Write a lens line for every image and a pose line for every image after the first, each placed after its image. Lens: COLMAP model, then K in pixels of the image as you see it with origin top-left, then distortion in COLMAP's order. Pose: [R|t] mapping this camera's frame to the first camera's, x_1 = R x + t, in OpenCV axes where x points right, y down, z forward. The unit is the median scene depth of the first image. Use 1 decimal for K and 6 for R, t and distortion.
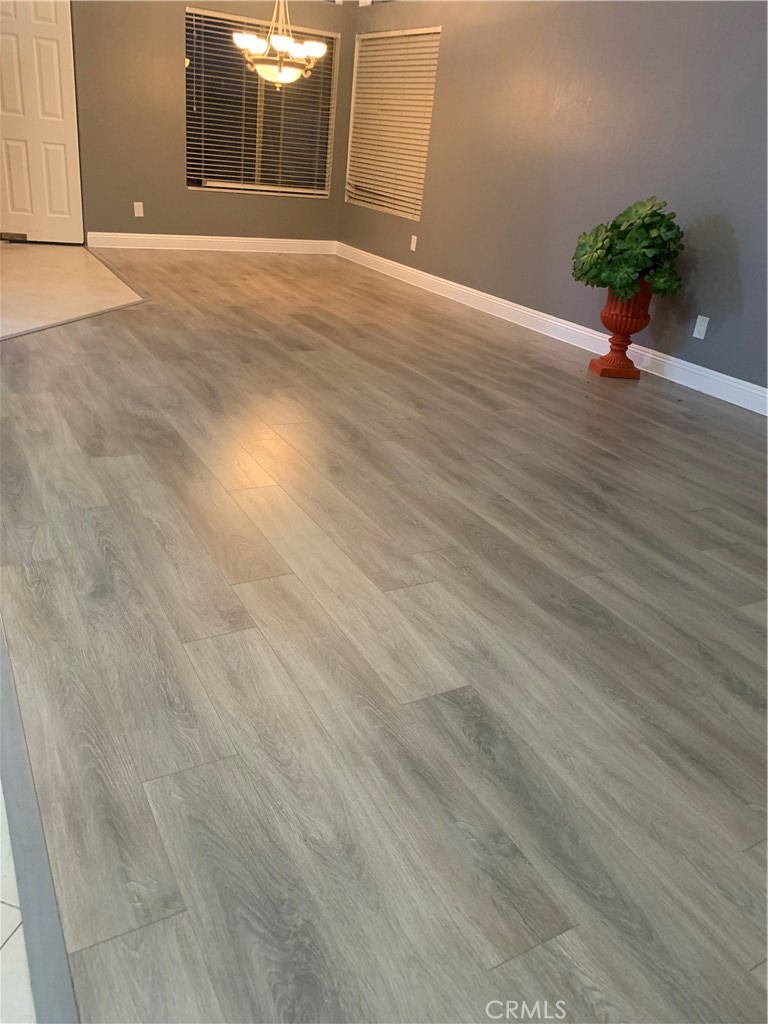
lens RADIAL K [[792.9, 0, 384.0], [0, 792.9, 512.0], [0, 0, 1]] dist [0.042362, -0.003866]
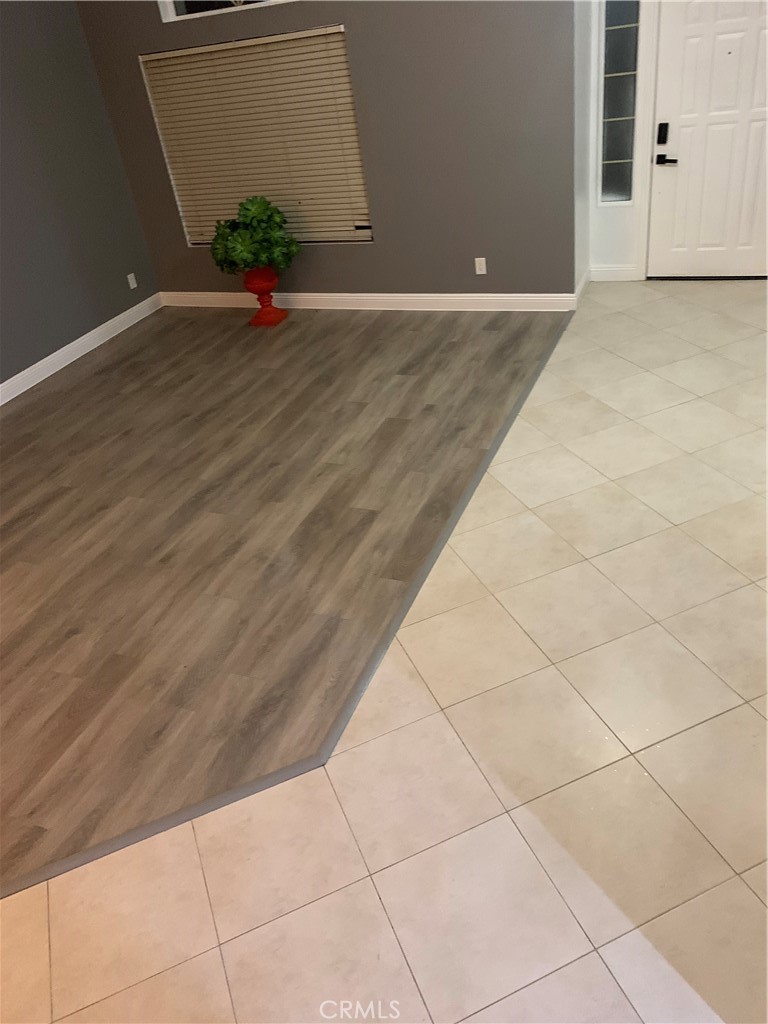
lens RADIAL K [[792.9, 0, 384.0], [0, 792.9, 512.0], [0, 0, 1]] dist [0.042362, -0.003866]
pose [[-0.639192, -0.436950, 0.632857, -1.262717], [0.375930, 0.540365, 0.752783, -1.126278], [-0.670902, 0.719083, -0.181134, 1.237582]]
